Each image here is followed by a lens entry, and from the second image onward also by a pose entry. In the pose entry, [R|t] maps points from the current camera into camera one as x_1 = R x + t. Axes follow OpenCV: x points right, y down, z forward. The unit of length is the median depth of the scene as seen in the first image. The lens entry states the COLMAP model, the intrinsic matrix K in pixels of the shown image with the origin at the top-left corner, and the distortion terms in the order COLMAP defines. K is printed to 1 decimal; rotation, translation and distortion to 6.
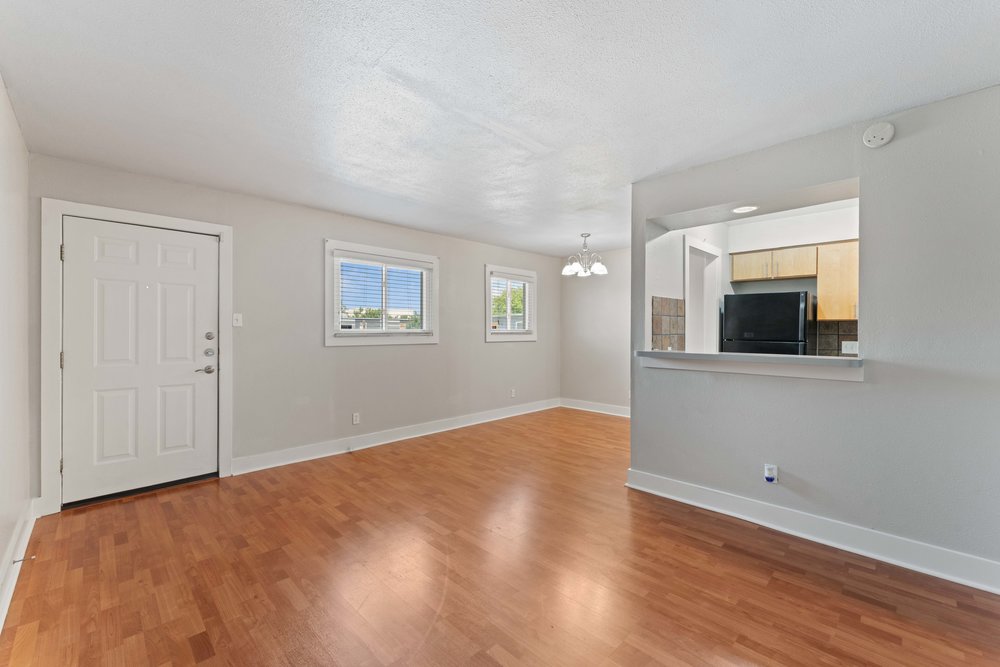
lens RADIAL K [[400.5, 0, 499.6], [0, 400.5, 321.6], [0, 0, 1]] dist [0.001696, 0.000208]
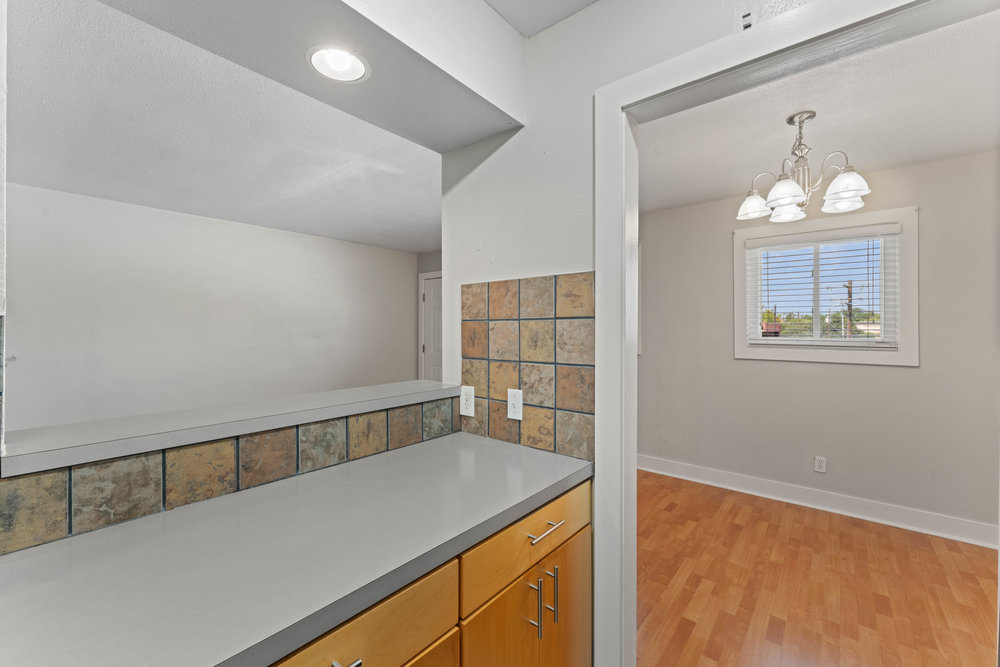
lens RADIAL K [[405.3, 0, 500.0], [0, 405.3, 333.5], [0, 0, 1]] dist [-0.000153, 0.000065]
pose [[0.079518, 0.016411, -0.996698, 0.597745], [0.005098, 0.999845, 0.016869, -0.004754], [0.996820, -0.006422, 0.079422, 0.646528]]
